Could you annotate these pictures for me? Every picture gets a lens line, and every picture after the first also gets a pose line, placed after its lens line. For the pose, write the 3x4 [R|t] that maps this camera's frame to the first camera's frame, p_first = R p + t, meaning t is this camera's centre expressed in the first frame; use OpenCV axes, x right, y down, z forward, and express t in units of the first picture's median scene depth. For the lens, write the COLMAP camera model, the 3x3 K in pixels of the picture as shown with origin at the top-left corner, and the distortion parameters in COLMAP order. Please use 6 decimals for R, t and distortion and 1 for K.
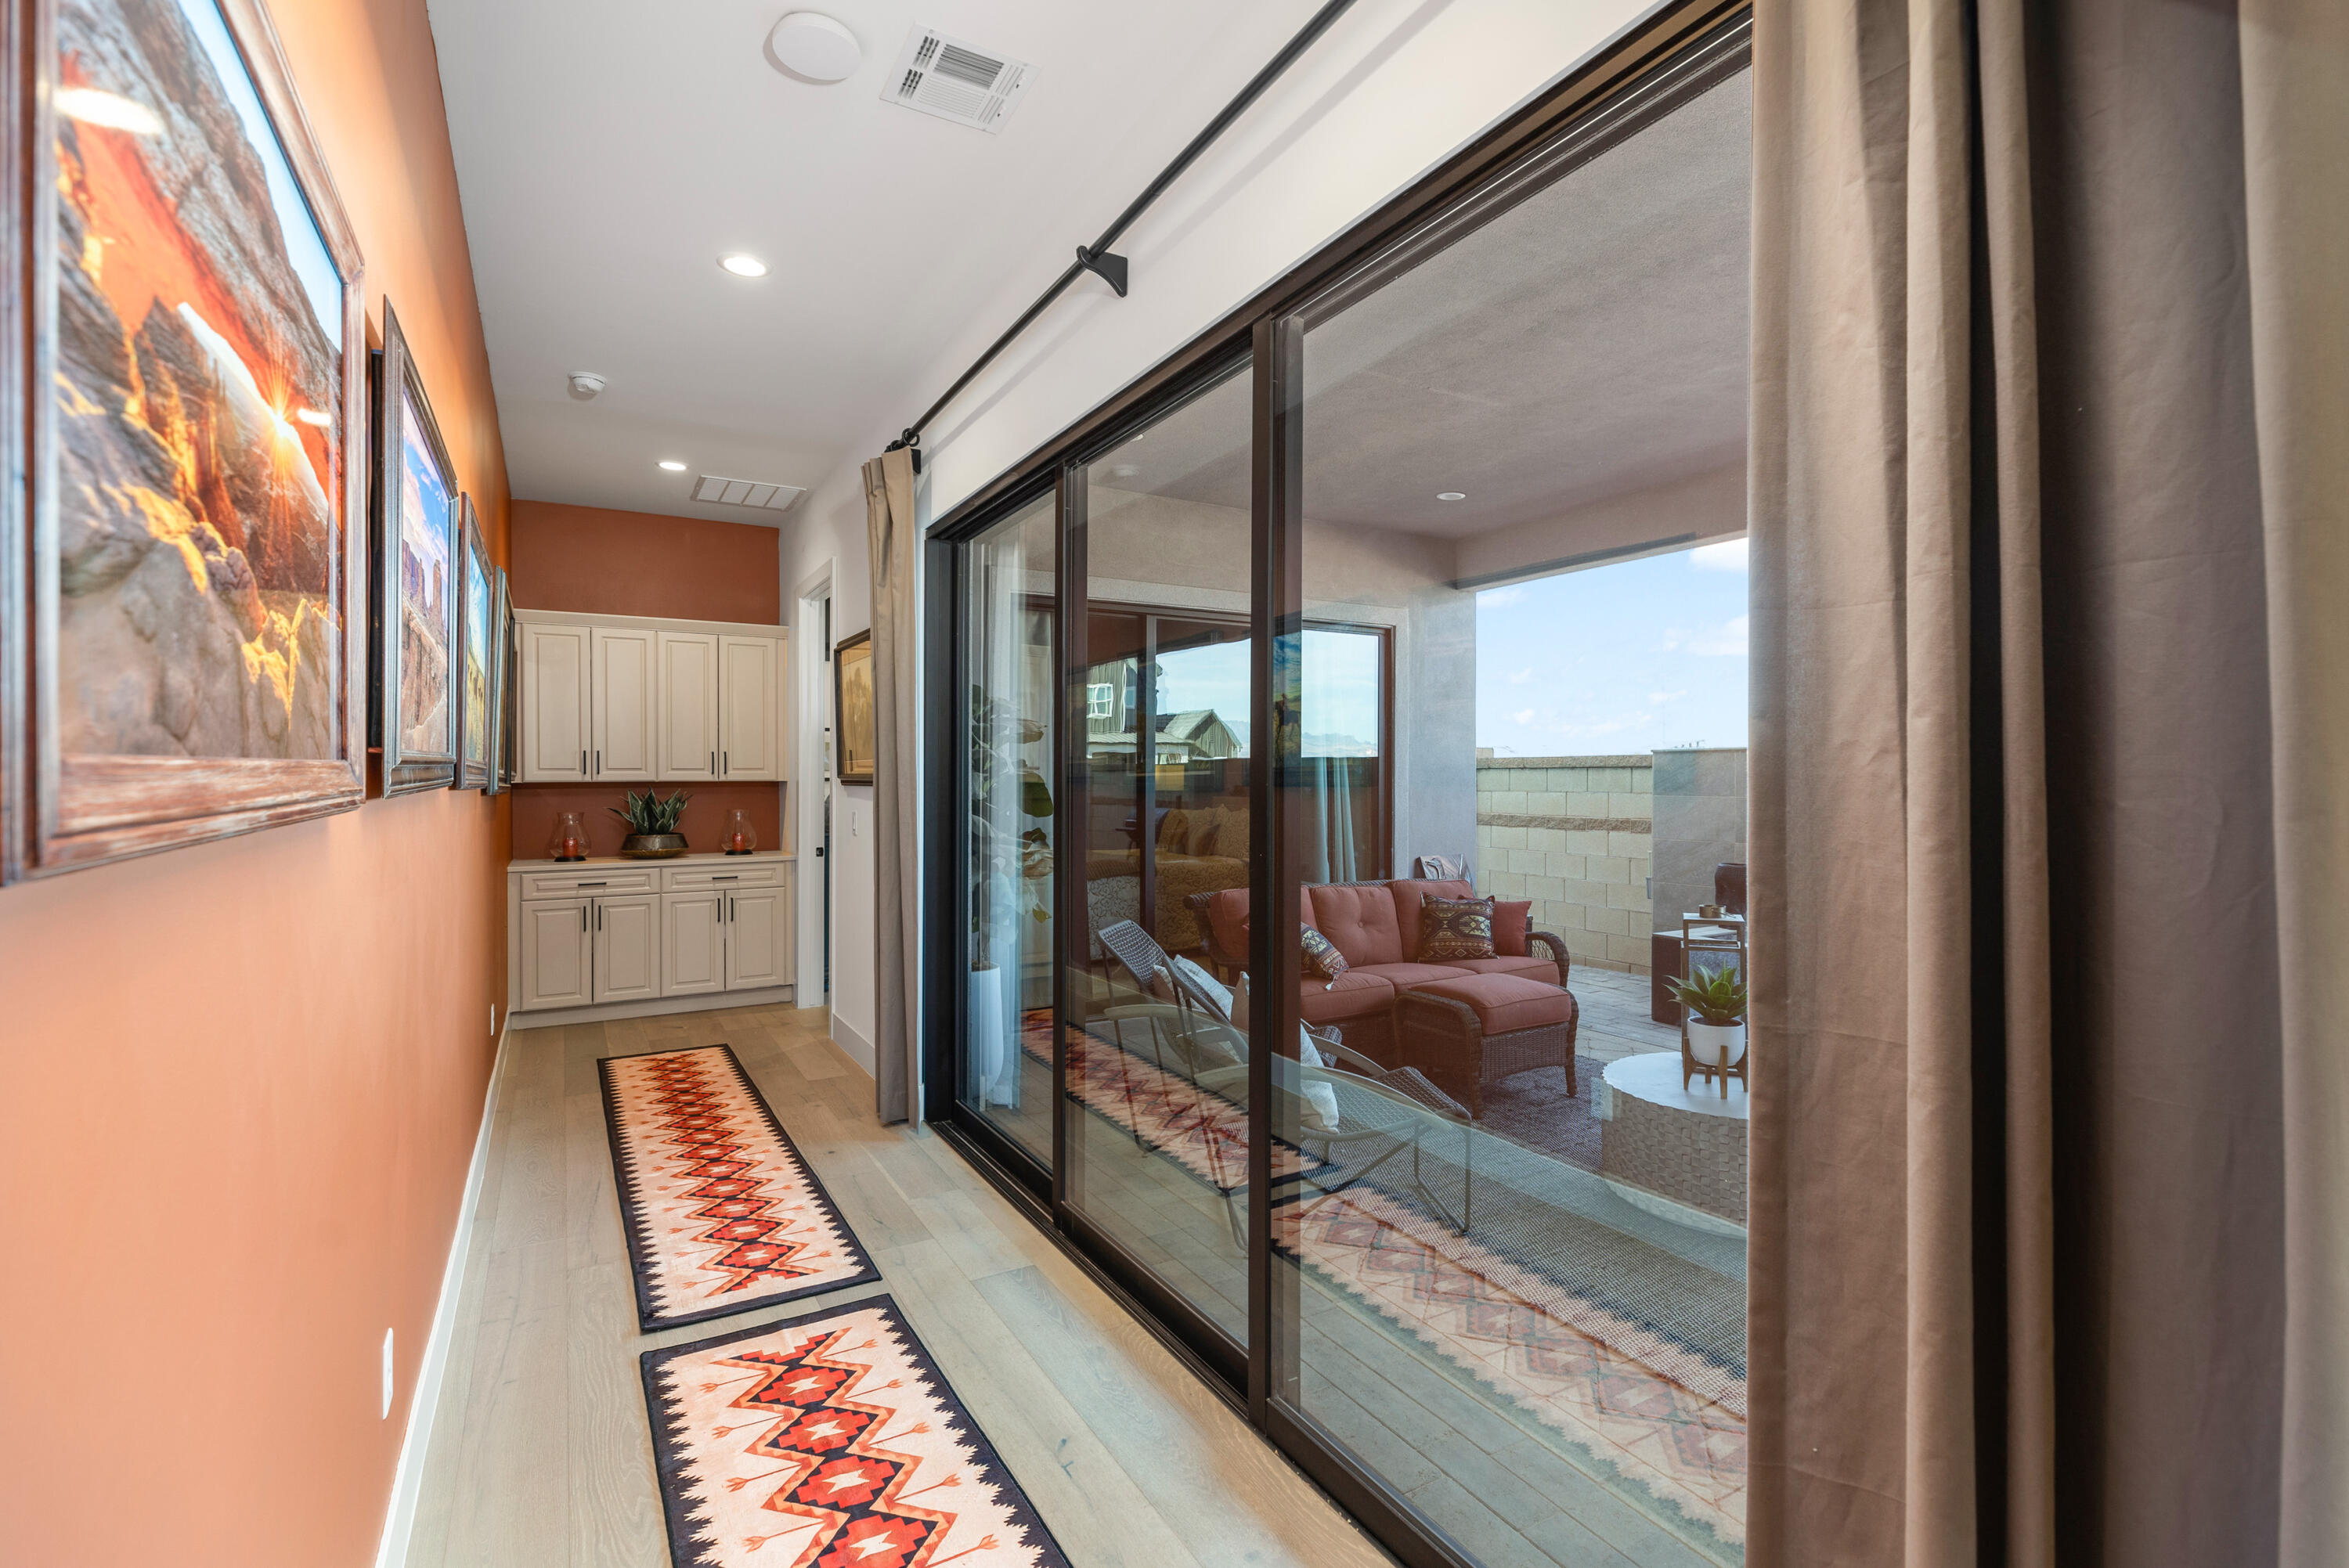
lens RADIAL K [[1083.5, 0, 1184.6], [0, 1083.5, 799.7], [0, 0, 1]] dist [0.006159, -0.001081]
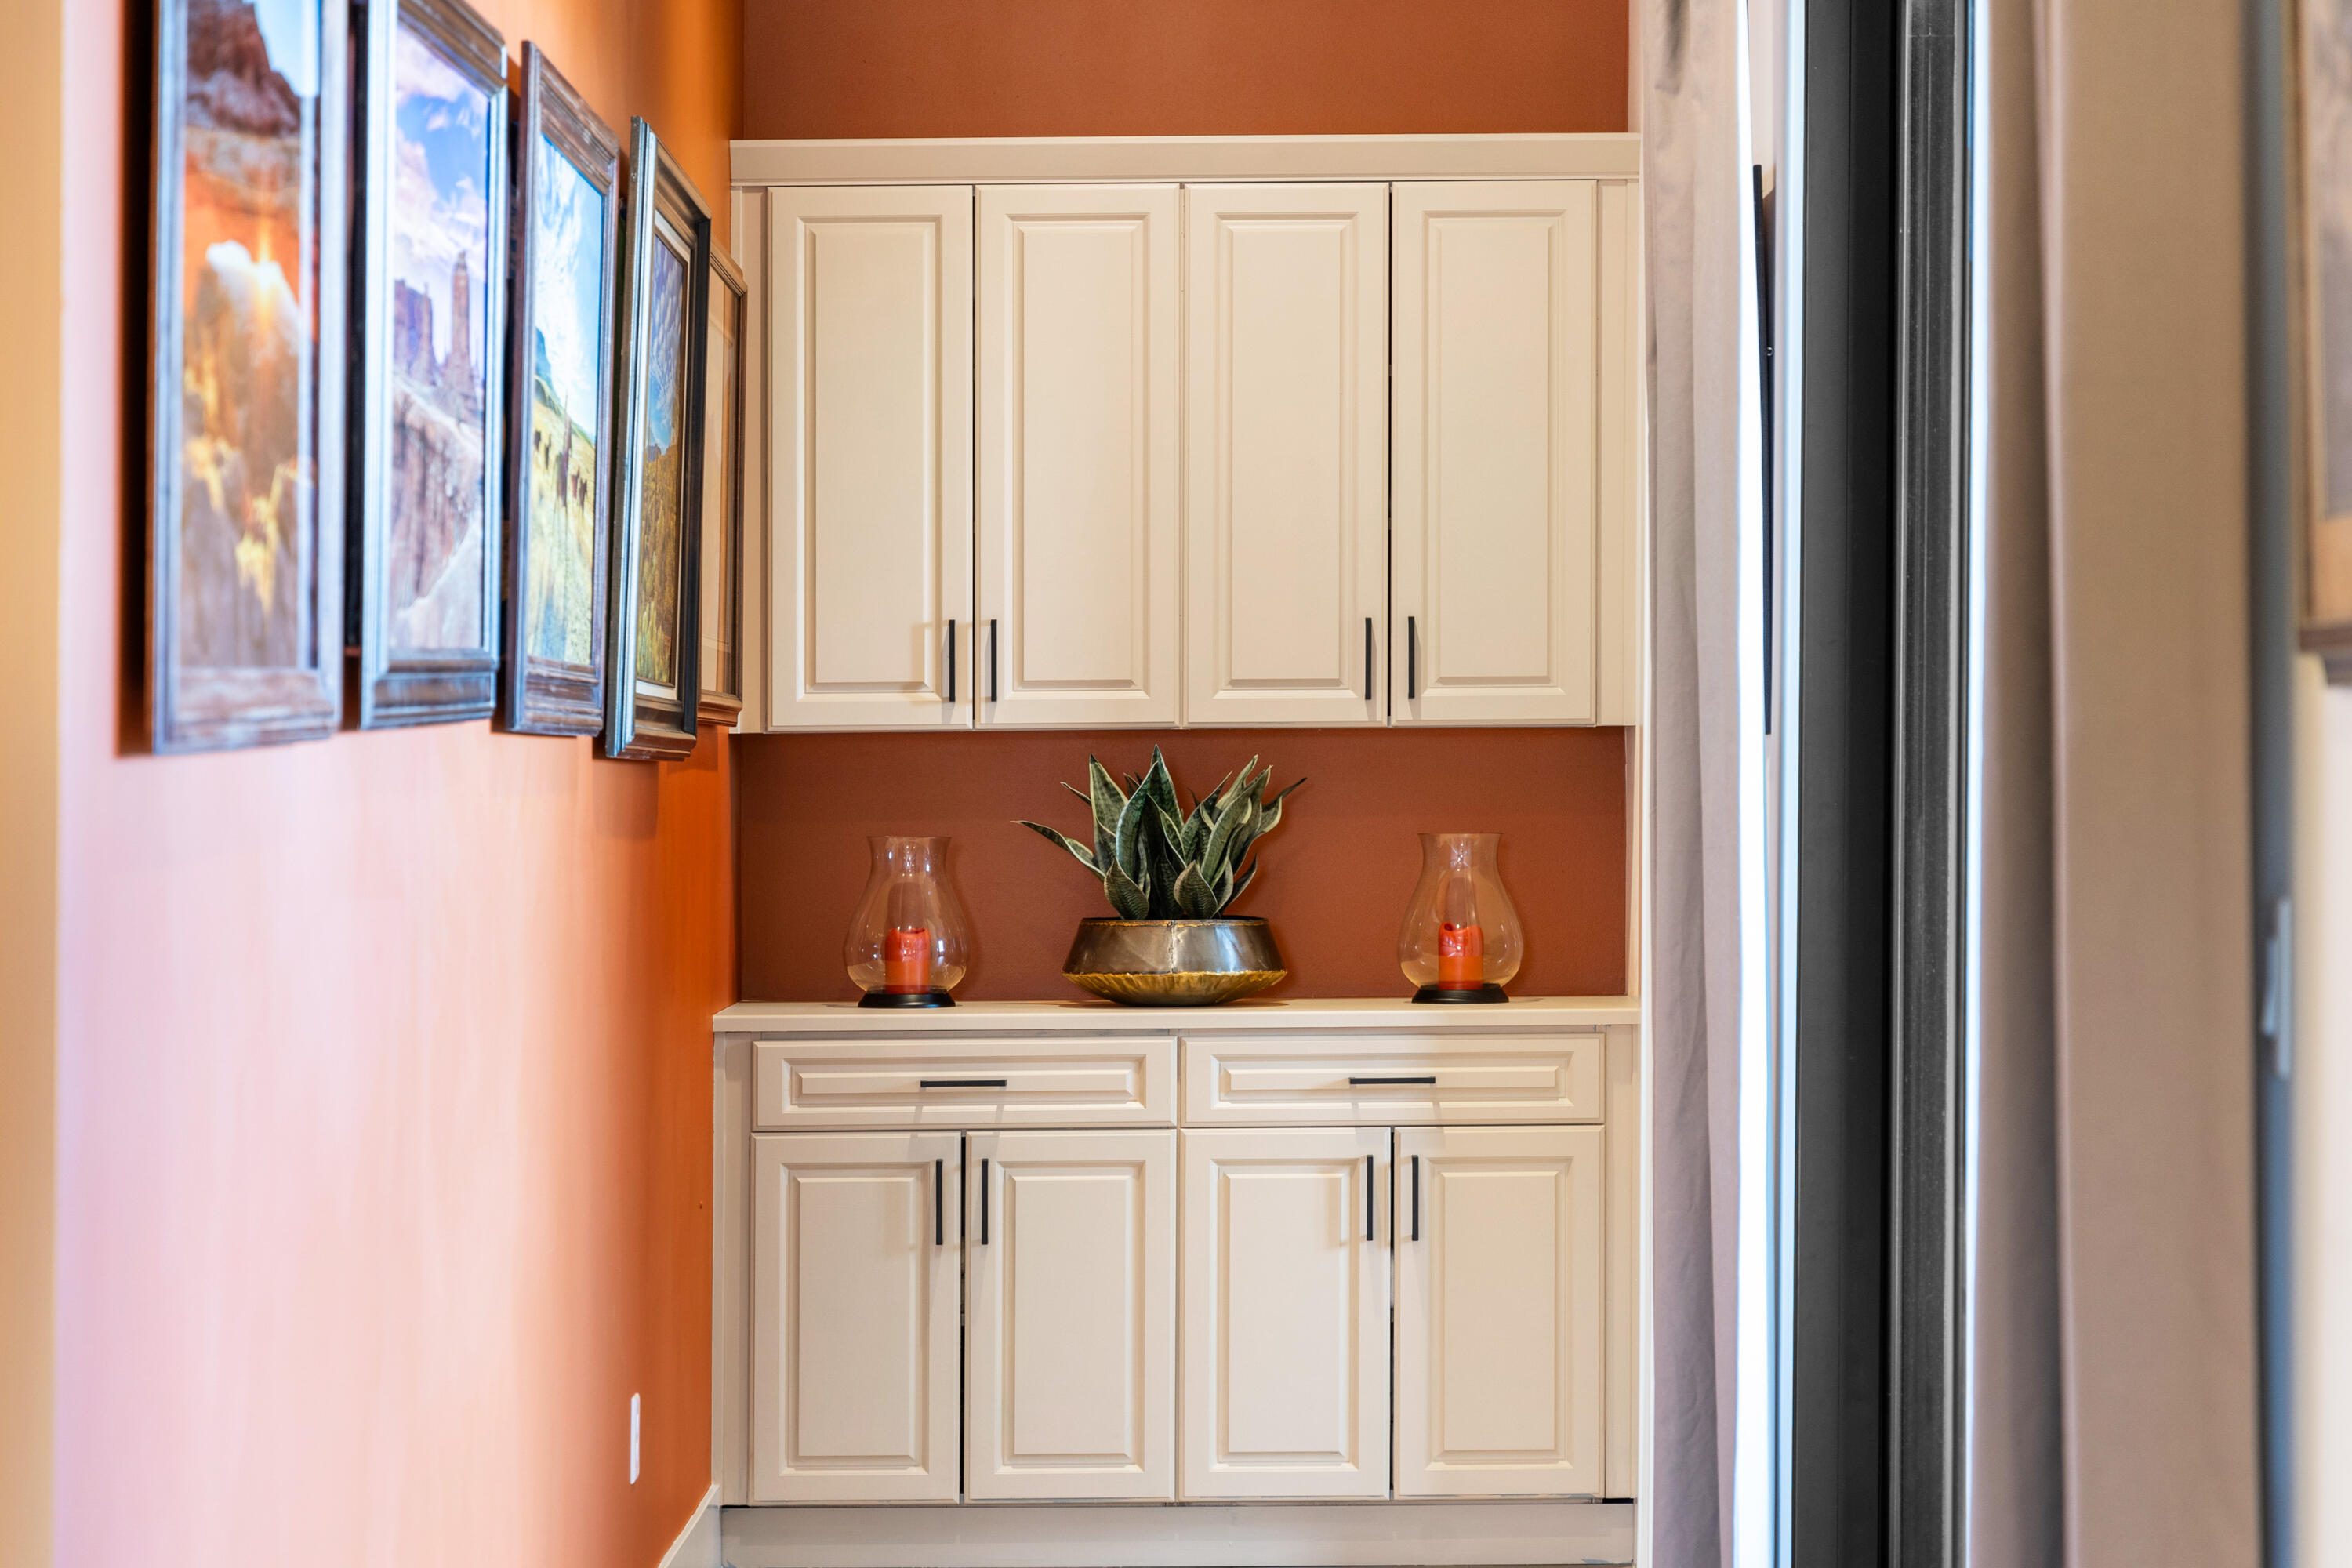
lens RADIAL K [[6629.3, 0, 1177.0], [0, 6629.3, 779.9], [0, 0, 1]] dist [0.371290, 0.000000]
pose [[0.868736, 0.003175, -0.495265, 0.957511], [-0.009741, 0.999896, -0.010677, 0.039753], [0.495180, 0.014100, 0.868676, -1.280637]]
